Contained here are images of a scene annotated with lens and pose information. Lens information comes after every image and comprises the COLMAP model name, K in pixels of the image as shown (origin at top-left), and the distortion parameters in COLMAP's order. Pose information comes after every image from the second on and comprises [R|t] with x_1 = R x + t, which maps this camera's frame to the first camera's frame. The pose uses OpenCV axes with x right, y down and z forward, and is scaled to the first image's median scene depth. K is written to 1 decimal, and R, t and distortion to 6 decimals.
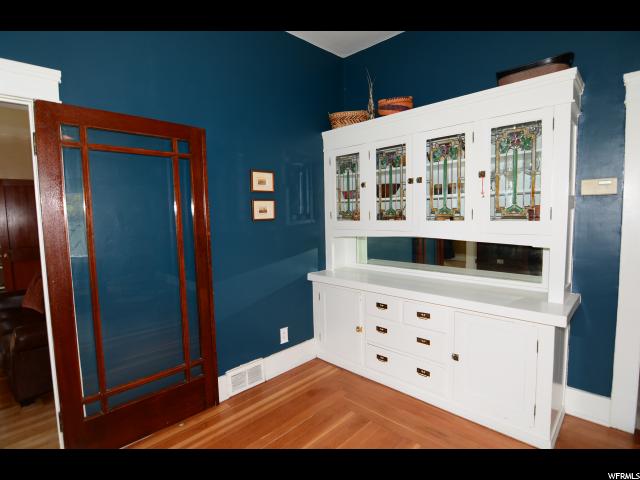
lens RADIAL K [[330.0, 0, 318.8], [0, 330.0, 240.6], [0, 0, 1]] dist [-0.018568, -0.000396]
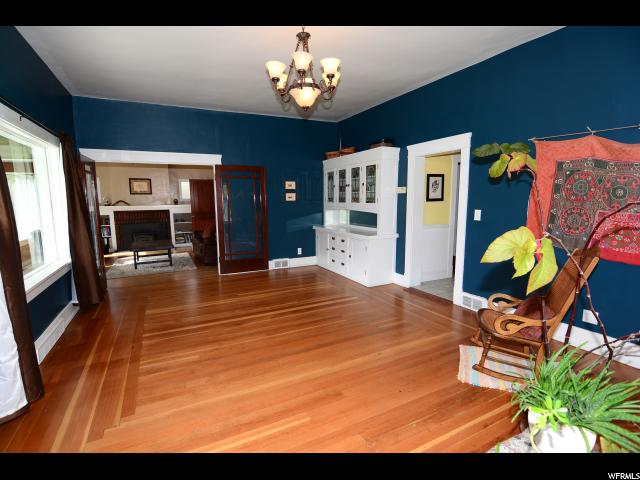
lens RADIAL K [[307.7, 0, 322.4], [0, 307.7, 236.7], [0, 0, 1]] dist [-0.018668, -0.000260]
pose [[0.948526, 0.056559, -0.311609, 0.769909], [-0.041193, 0.997599, 0.055681, 0.062188], [0.314010, -0.039978, 0.948578, -1.076591]]
